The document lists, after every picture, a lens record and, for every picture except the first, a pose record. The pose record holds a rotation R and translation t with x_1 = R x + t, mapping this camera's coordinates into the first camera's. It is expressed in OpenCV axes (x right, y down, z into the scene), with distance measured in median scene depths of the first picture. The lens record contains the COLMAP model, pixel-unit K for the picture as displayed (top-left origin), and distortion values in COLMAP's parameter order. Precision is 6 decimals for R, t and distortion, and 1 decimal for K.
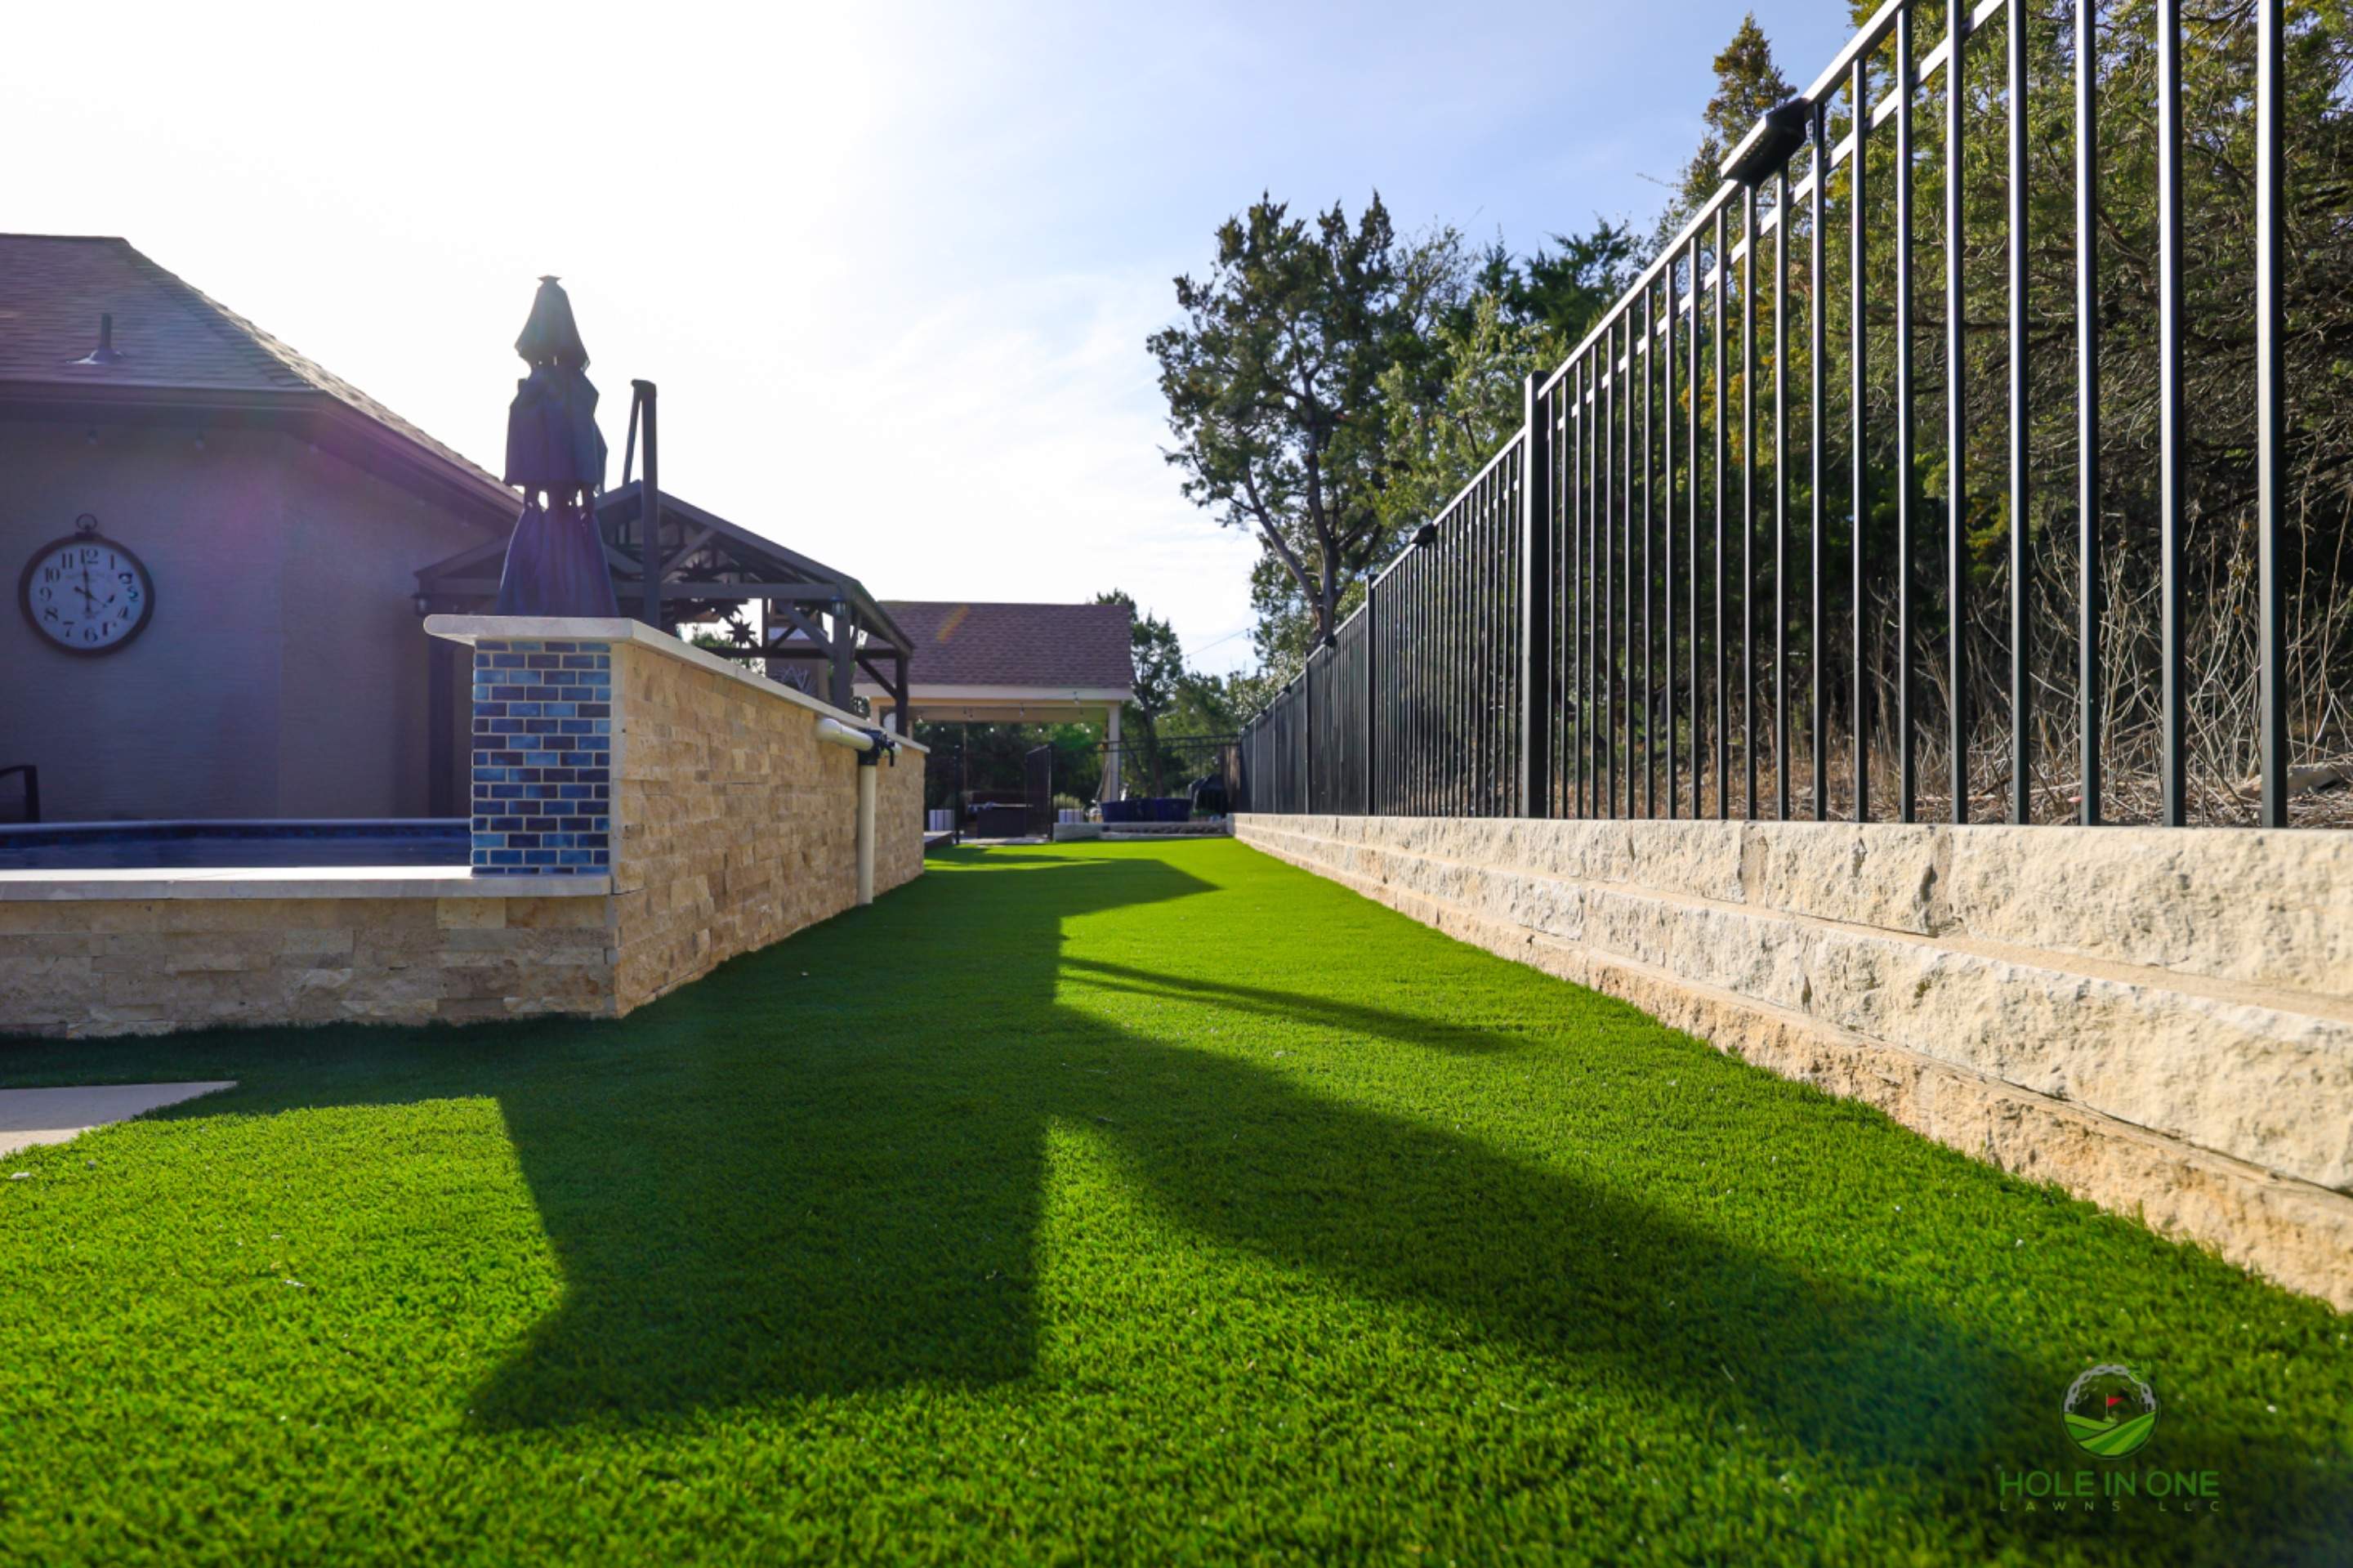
lens RADIAL K [[1150.4, 0, 1186.1], [0, 1150.4, 788.1], [0, 0, 1]] dist [0.020426, 0.000090]
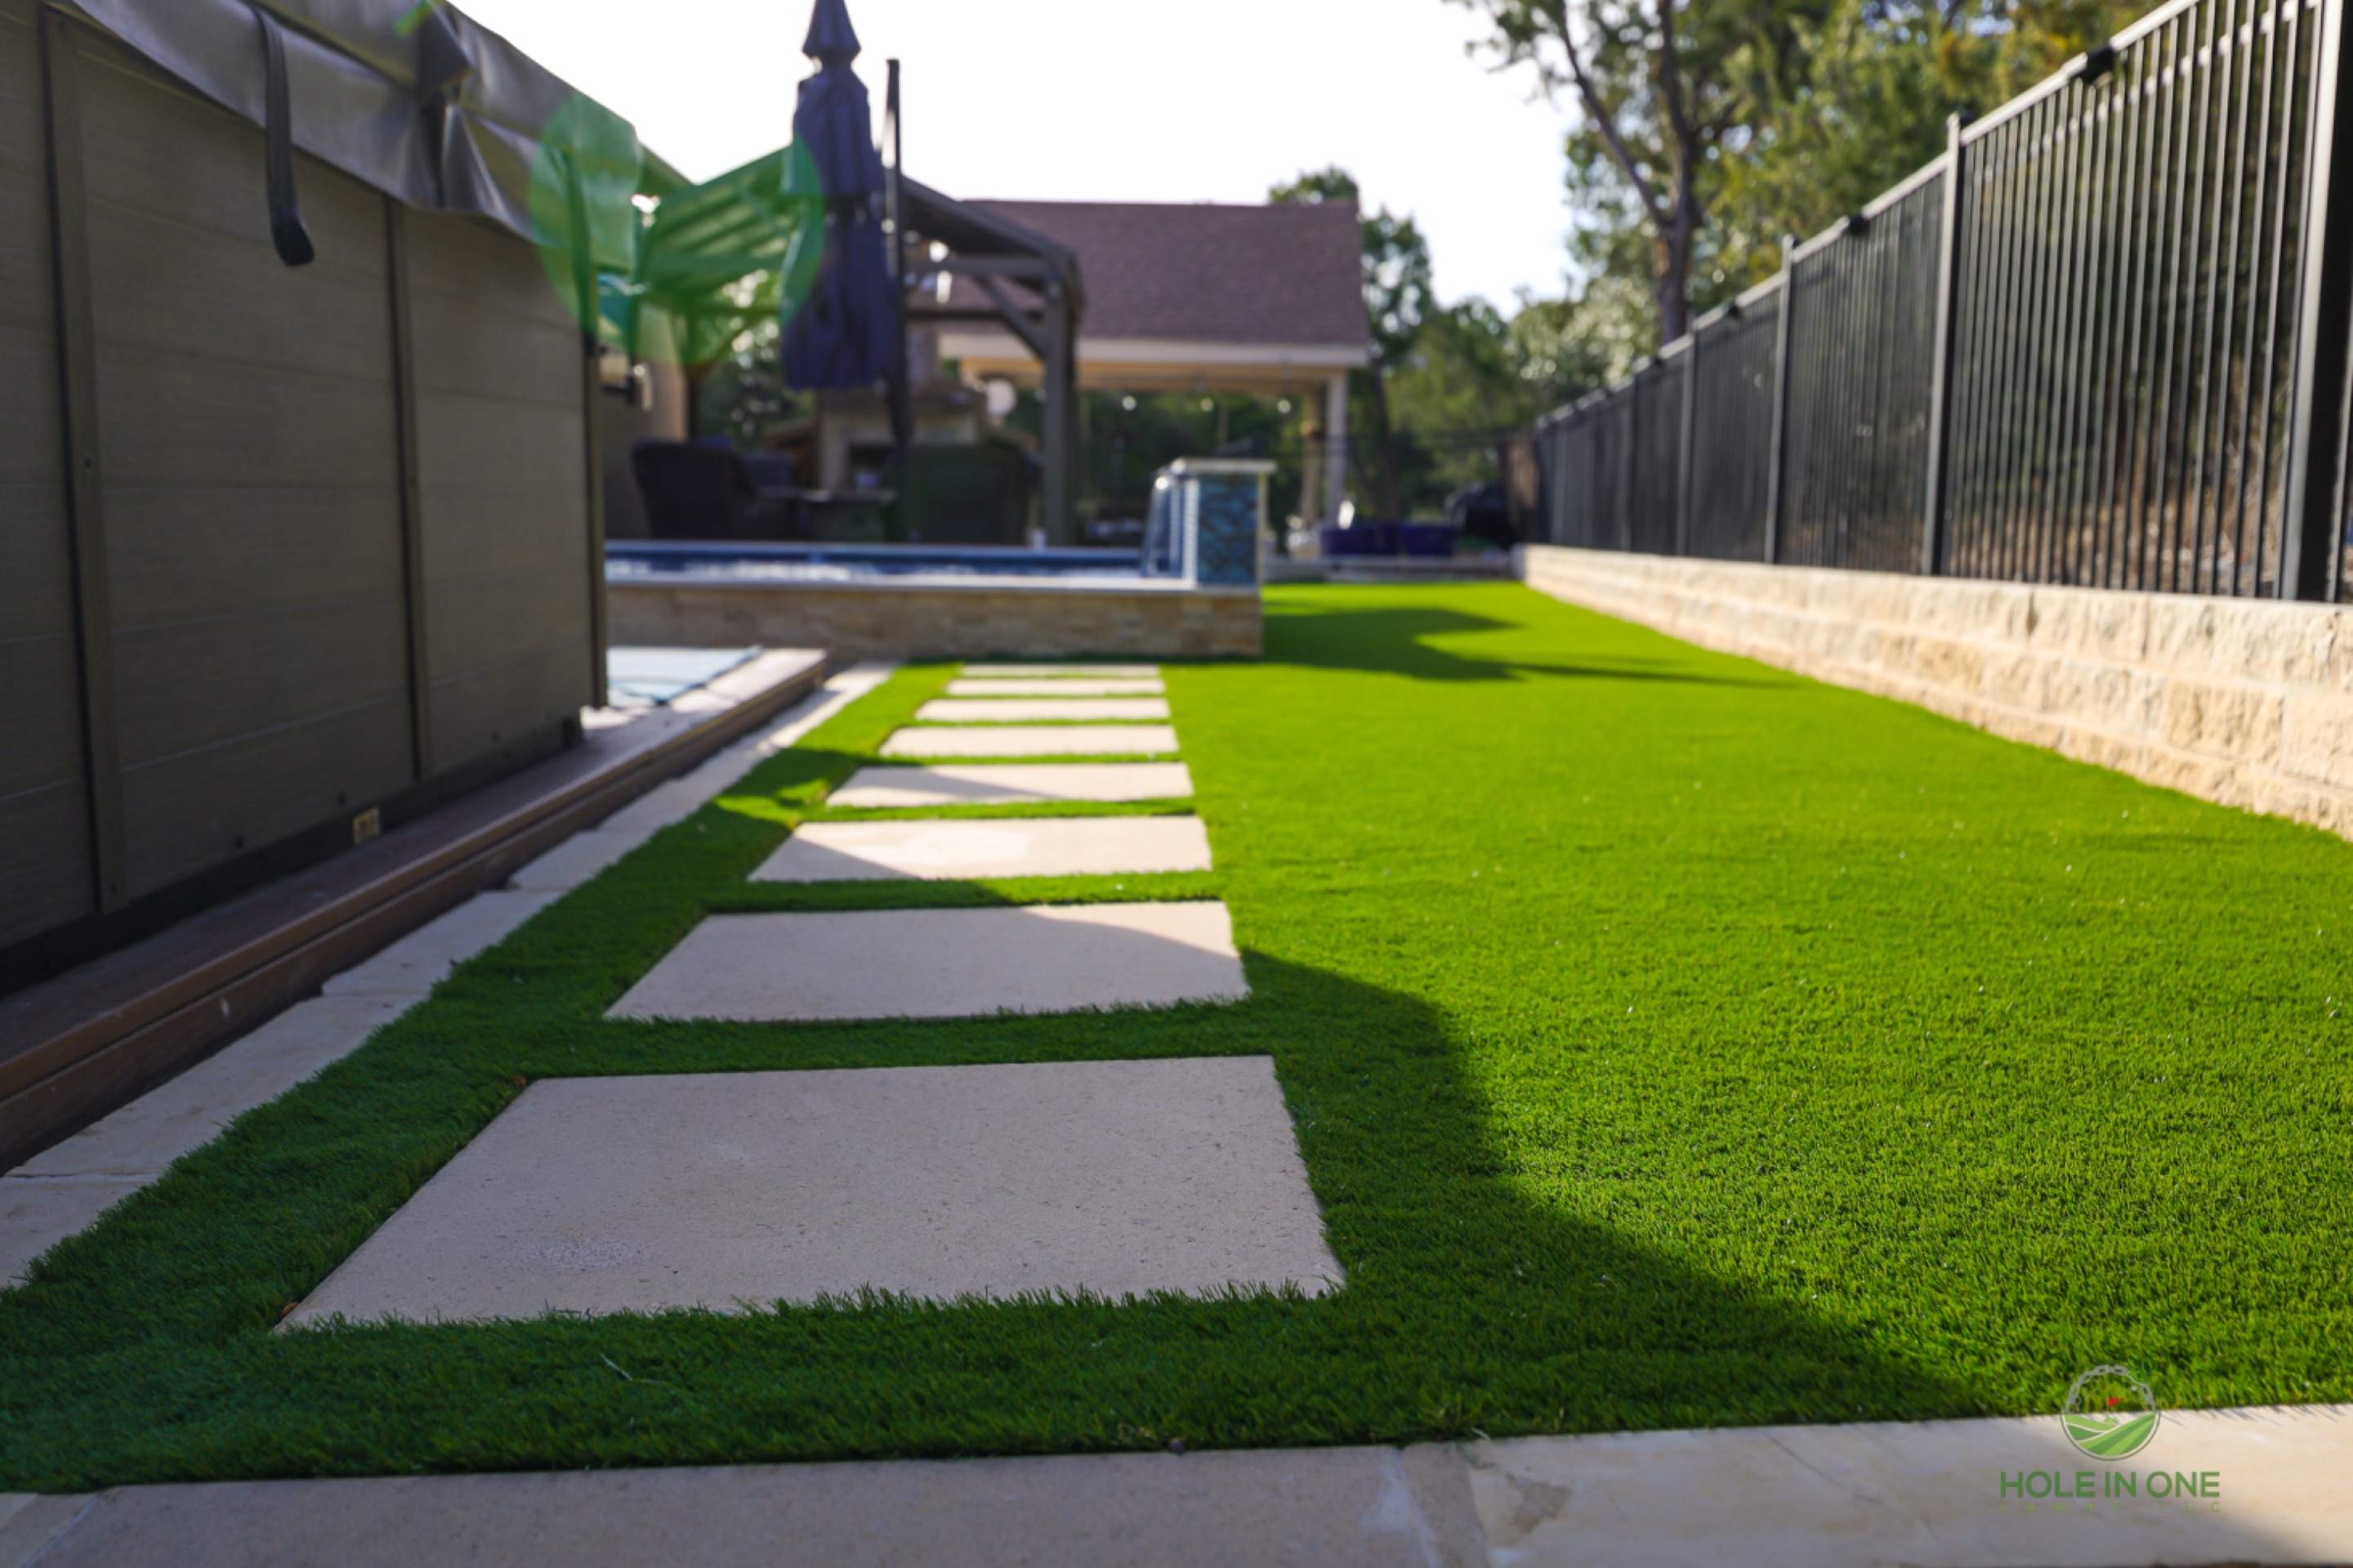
lens RADIAL K [[2289.9, 0, 1184.9], [0, 2289.9, 795.5], [0, 0, 1]] dist [0.025304, 0.000000]
pose [[0.995268, 0.029679, -0.092527, -0.027330], [-0.016956, 0.990650, 0.135373, -0.012458], [0.095679, -0.133164, 0.986465, -0.357157]]
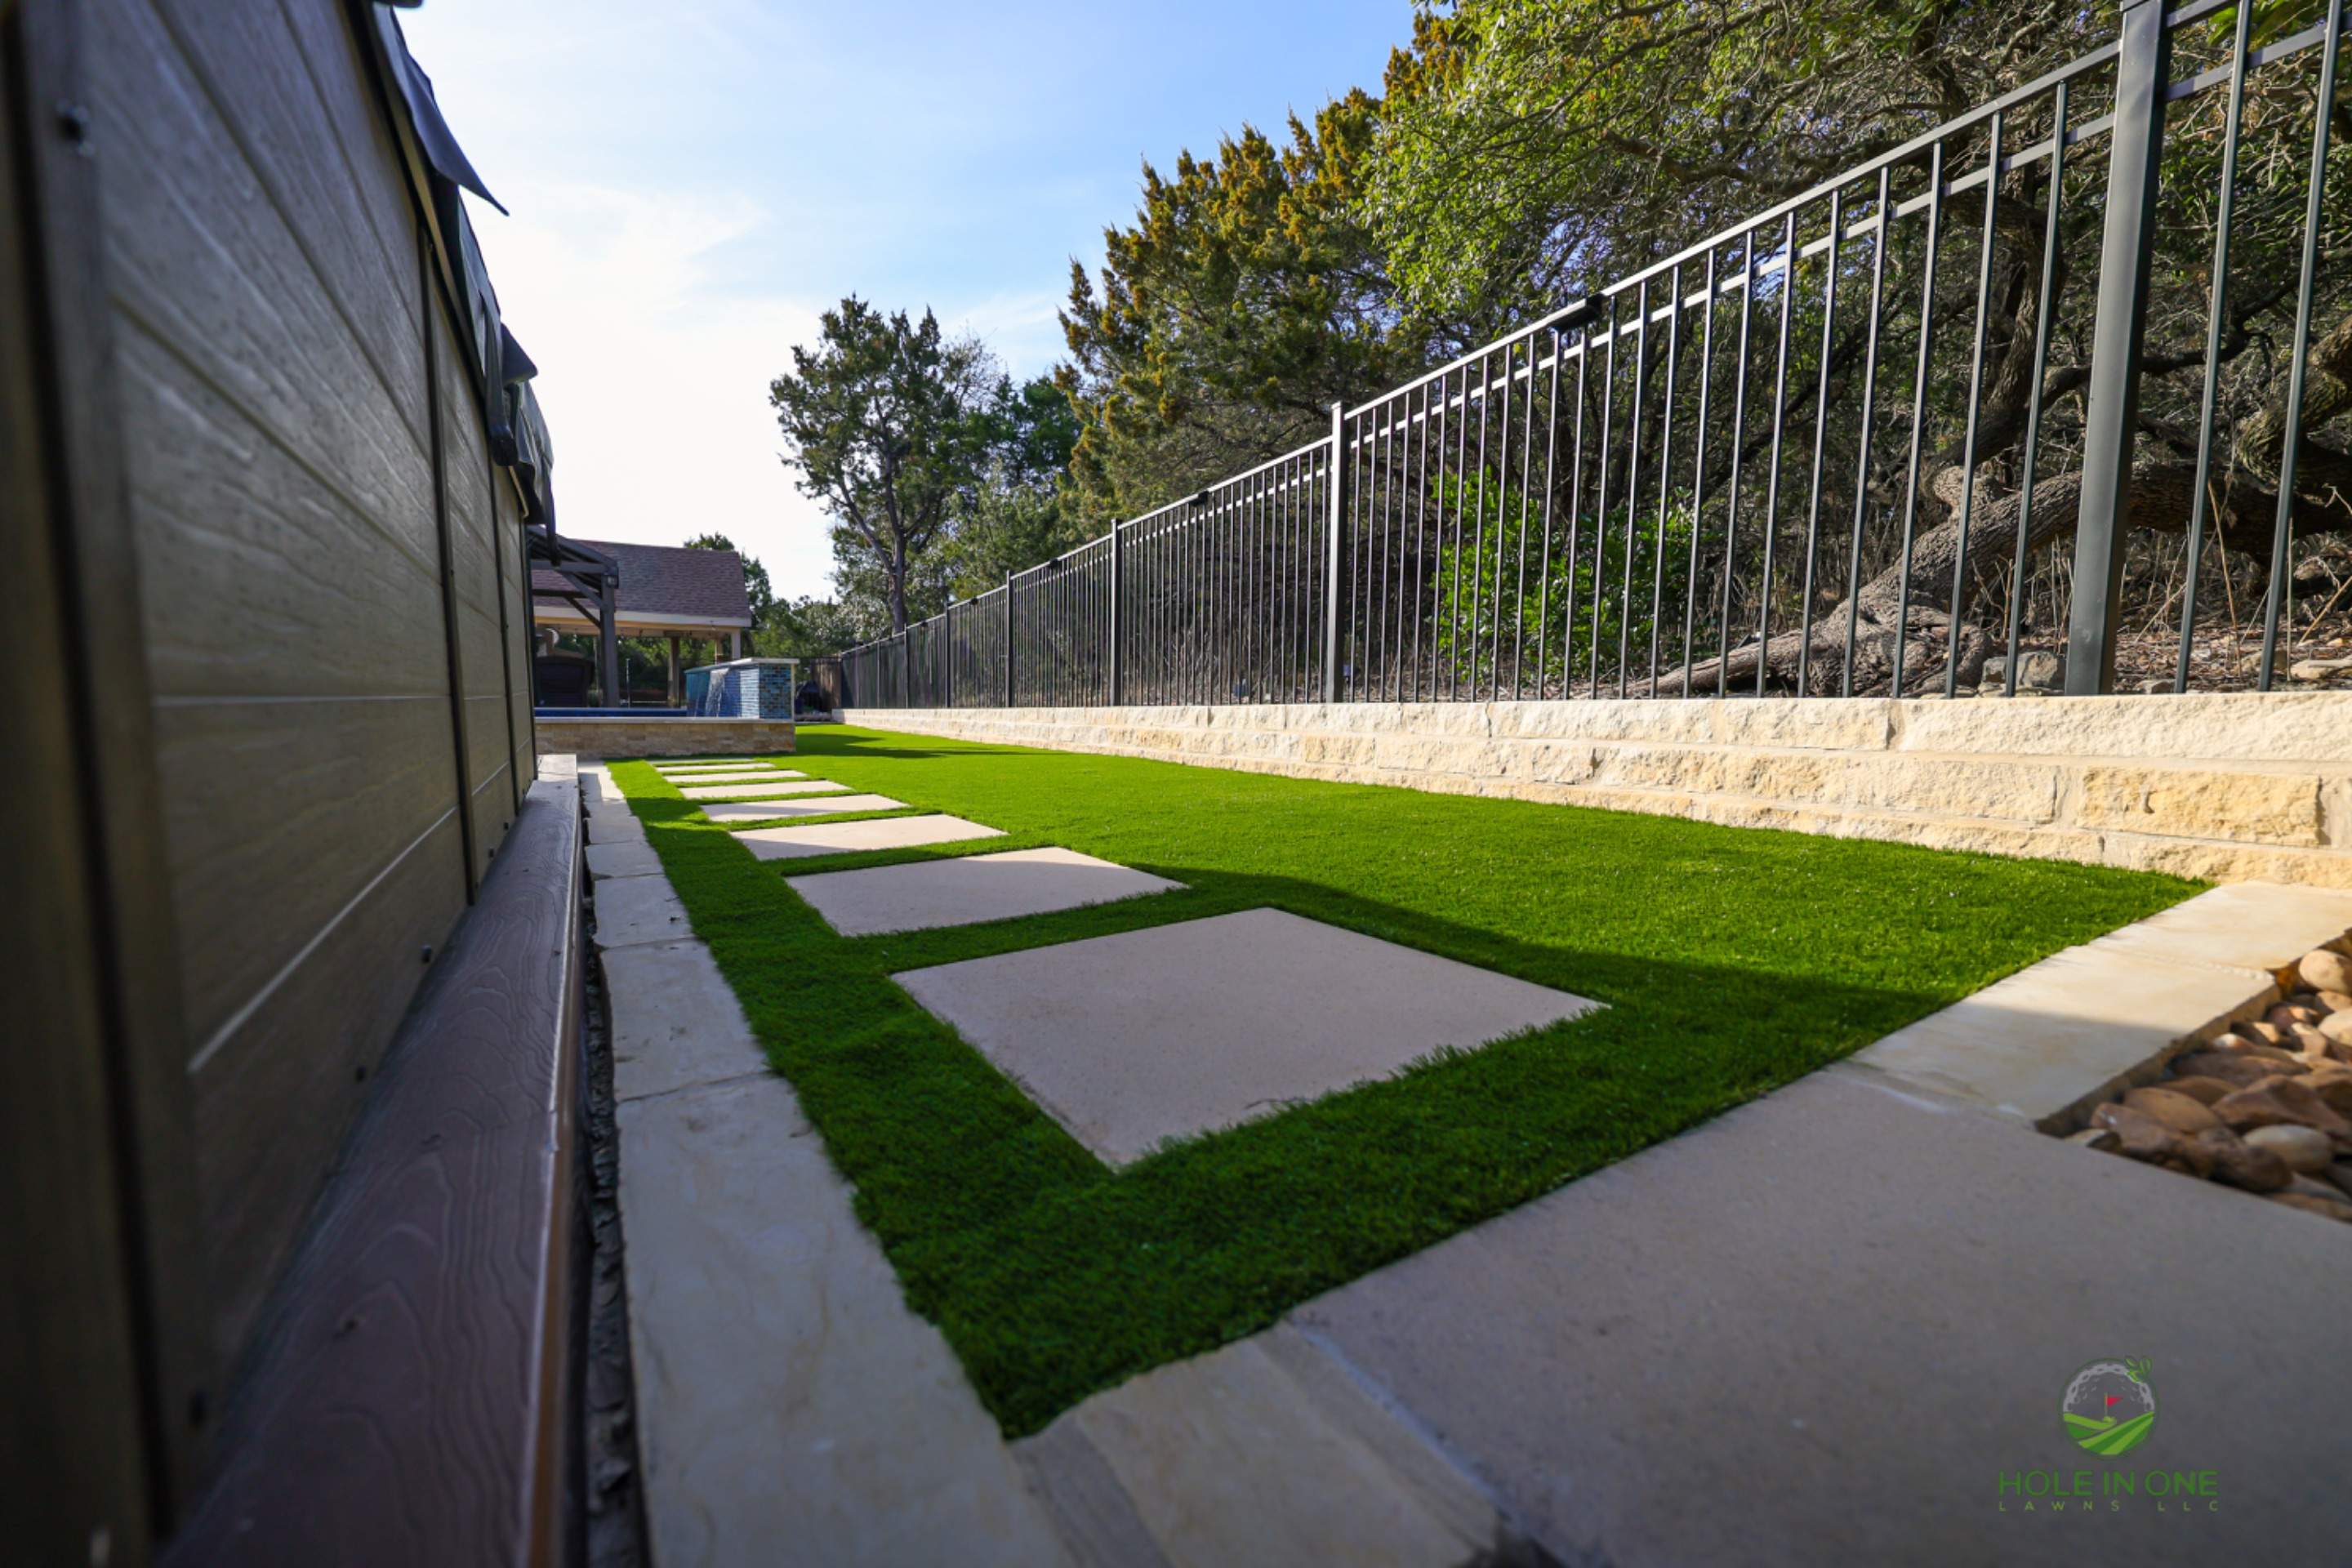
lens RADIAL K [[952.8, 0, 1170.8], [0, 952.8, 795.7], [0, 0, 1]] dist [0.000377, 0.000207]
pose [[0.910360, -0.029320, 0.412778, -0.079298], [-0.016015, 0.994243, 0.105942, -0.004520], [-0.413508, -0.103056, 0.904649, -0.324141]]
